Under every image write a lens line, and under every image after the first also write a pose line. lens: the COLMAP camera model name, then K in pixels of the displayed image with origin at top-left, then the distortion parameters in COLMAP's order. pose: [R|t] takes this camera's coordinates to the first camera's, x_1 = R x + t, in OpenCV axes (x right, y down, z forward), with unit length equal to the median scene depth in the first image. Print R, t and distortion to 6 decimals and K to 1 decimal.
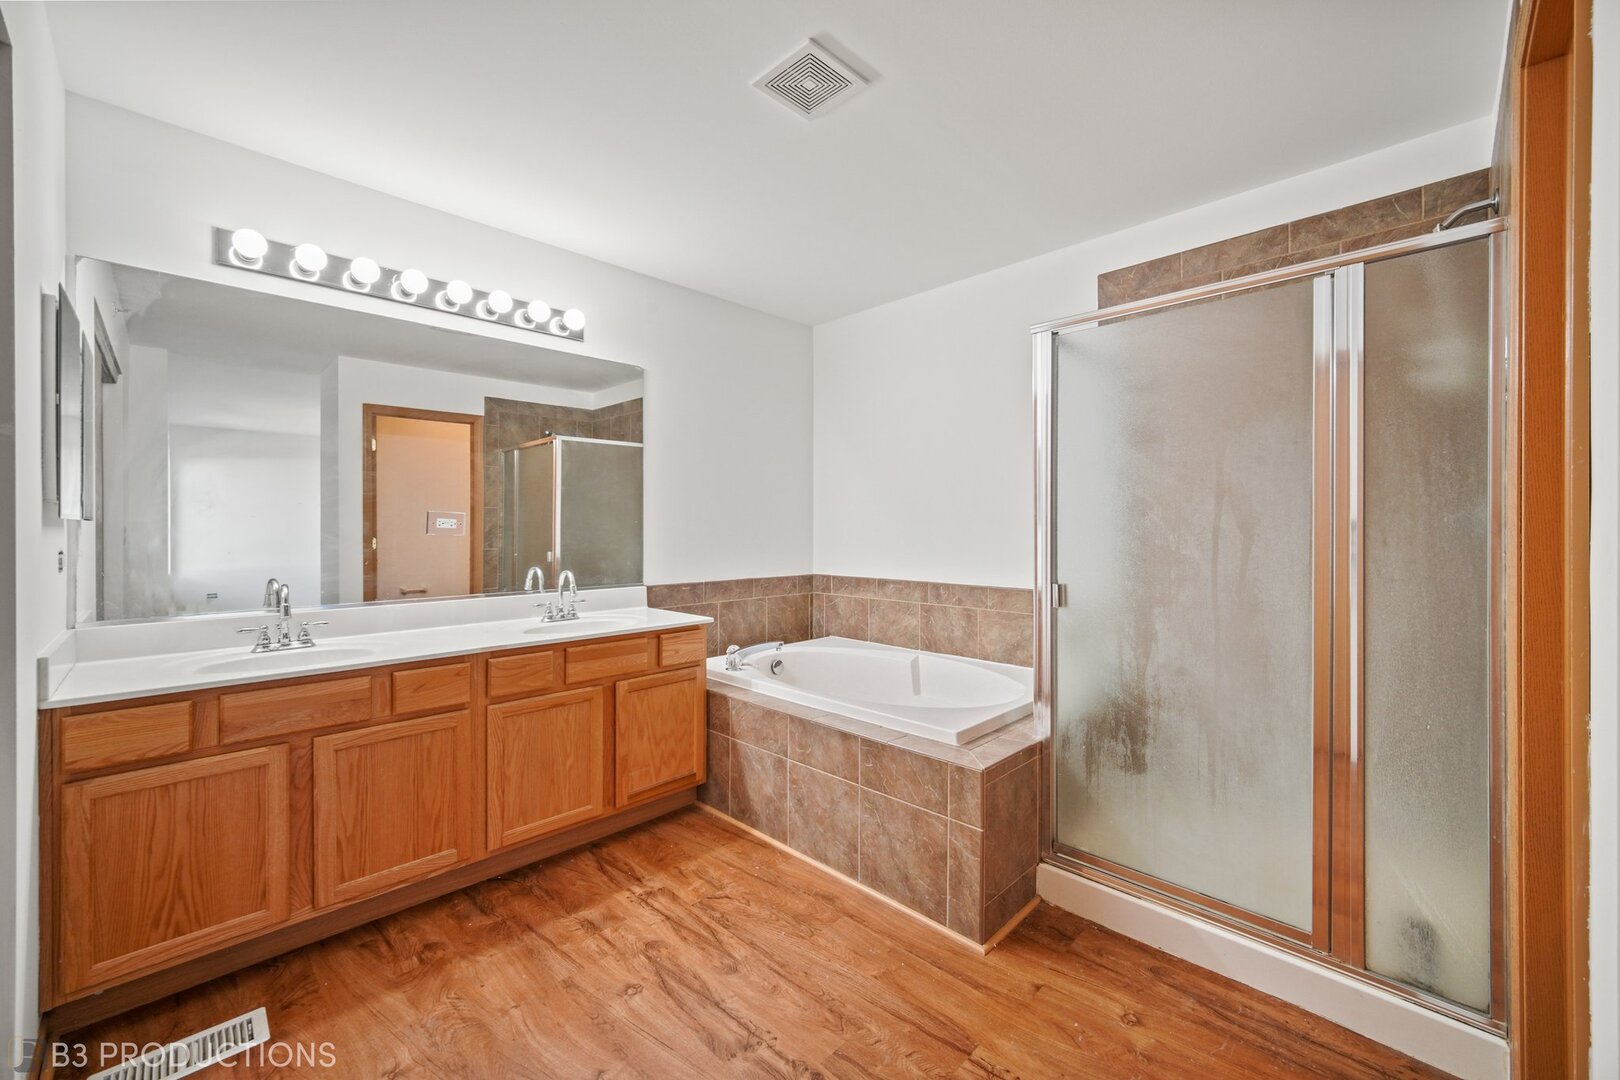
lens RADIAL K [[645.4, 0, 809.9], [0, 645.4, 528.3], [0, 0, 1]] dist [0.001836, 0.000329]
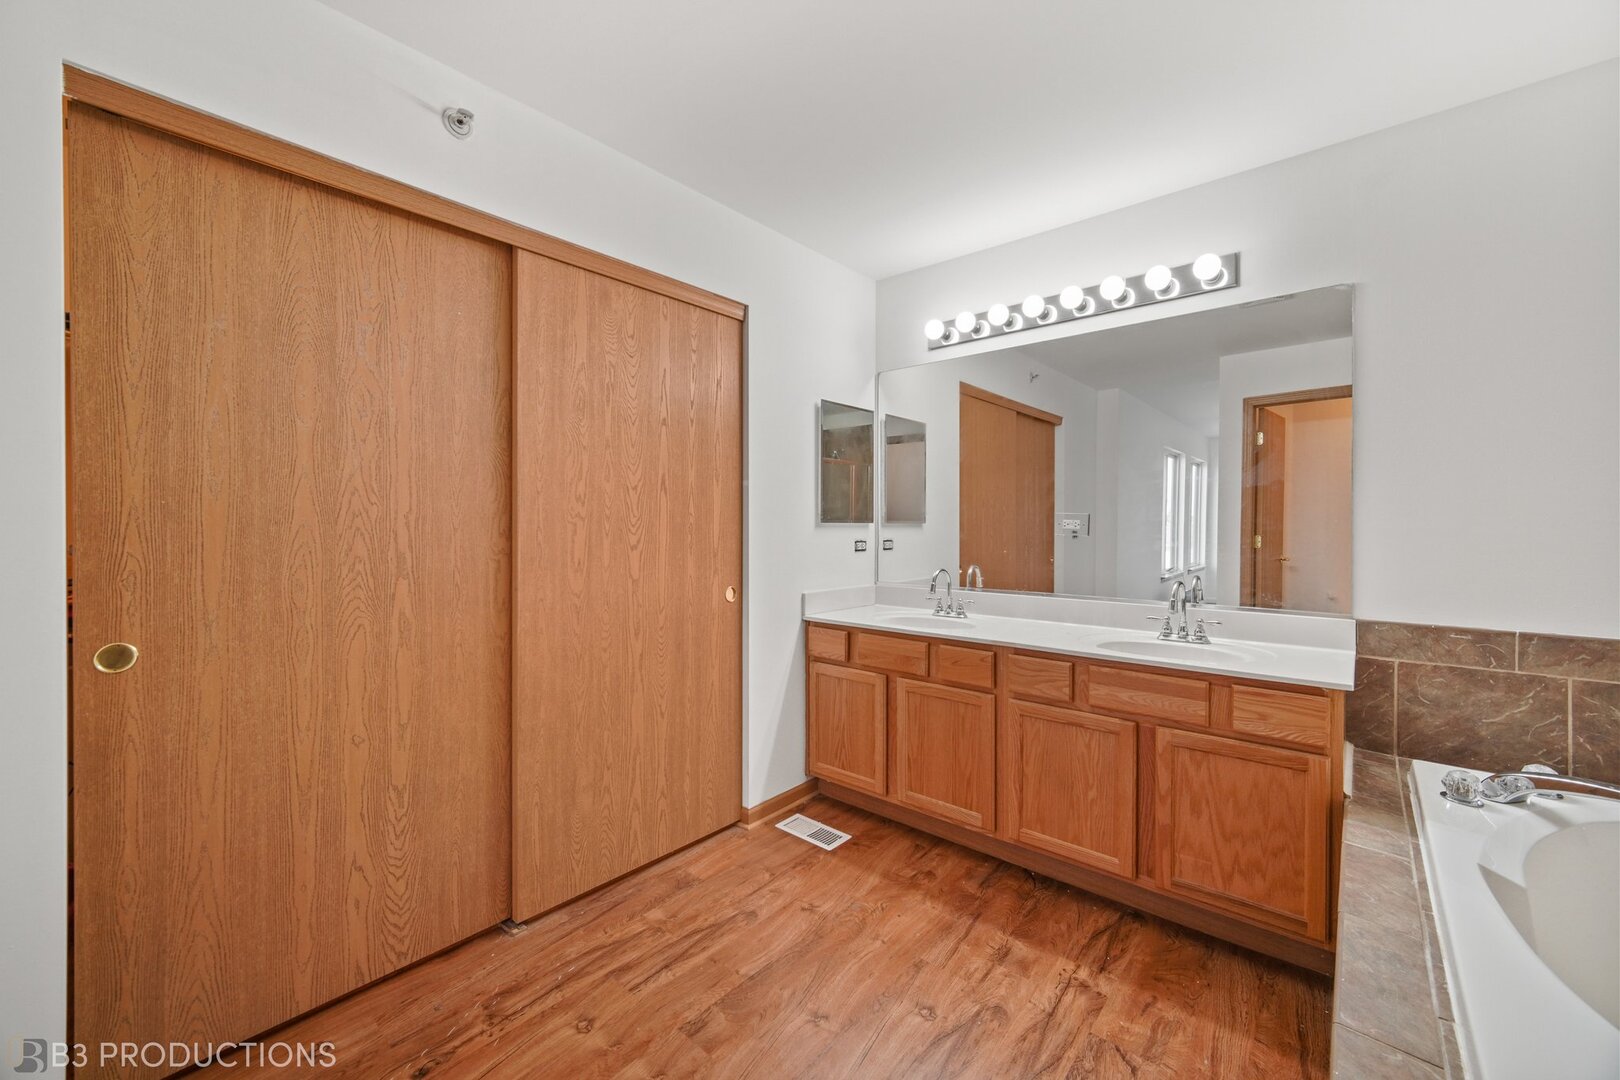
lens RADIAL K [[645.4, 0, 808.9], [0, 645.4, 538.2], [0, 0, 1]] dist [0.001836, 0.000329]
pose [[0.059464, 0.012017, -0.998158, 0.544851], [-0.007285, 0.999906, 0.011604, 0.006590], [0.998204, 0.006581, 0.059546, 0.638088]]
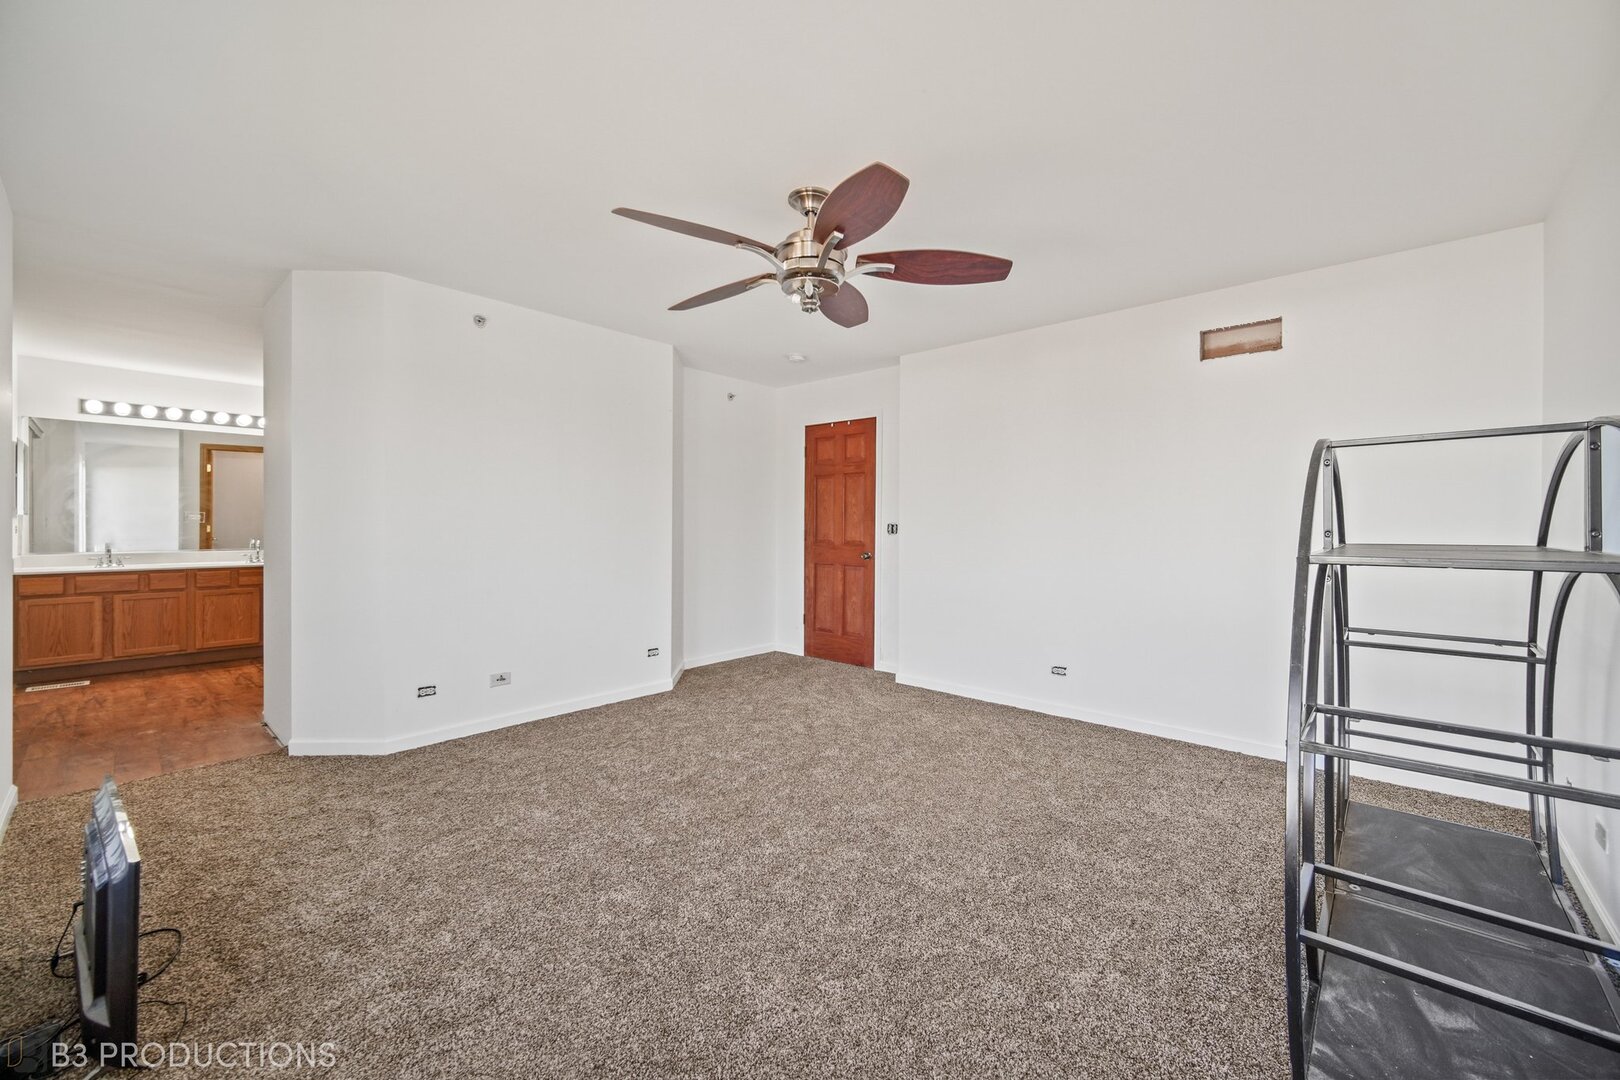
lens RADIAL K [[645.4, 0, 807.8], [0, 645.4, 529.6], [0, 0, 1]] dist [0.001836, 0.000329]
pose [[0.998831, 0.007270, 0.047798, 1.816295], [-0.007468, 0.999964, 0.003963, 0.012053], [-0.047768, -0.004315, 0.998849, -1.674374]]
